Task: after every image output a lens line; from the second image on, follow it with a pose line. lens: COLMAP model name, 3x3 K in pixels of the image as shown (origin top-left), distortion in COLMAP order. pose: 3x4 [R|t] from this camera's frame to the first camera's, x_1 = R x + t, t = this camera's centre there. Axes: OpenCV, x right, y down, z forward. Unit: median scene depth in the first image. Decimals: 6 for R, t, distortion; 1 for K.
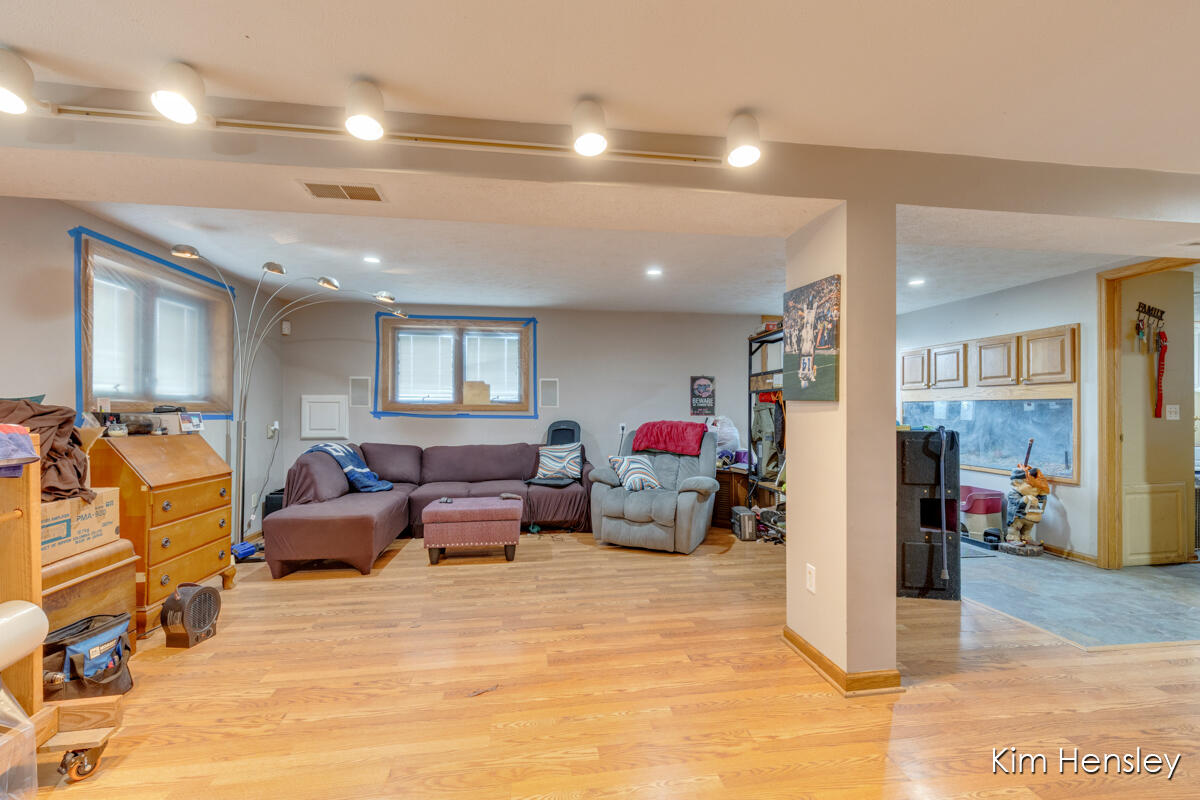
lens RADIAL K [[543.7, 0, 601.5], [0, 543.7, 403.4], [0, 0, 1]] dist [-0.003146, -0.000195]
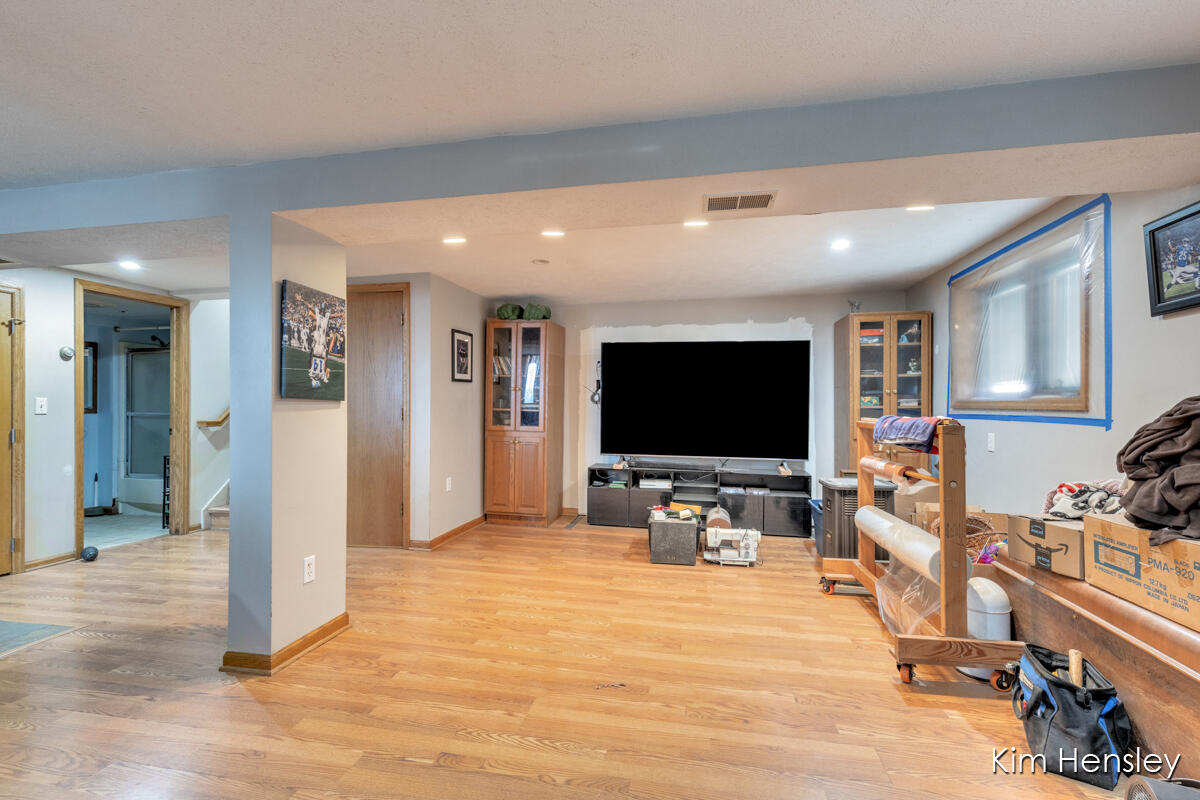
lens RADIAL K [[543.7, 0, 600.6], [0, 543.7, 403.5], [0, 0, 1]] dist [-0.003146, -0.000195]
pose [[-0.941670, 0.002679, 0.336528, -0.504830], [-0.001880, 0.999911, -0.013221, 0.015991], [-0.336534, -0.013083, -0.941581, 1.835241]]
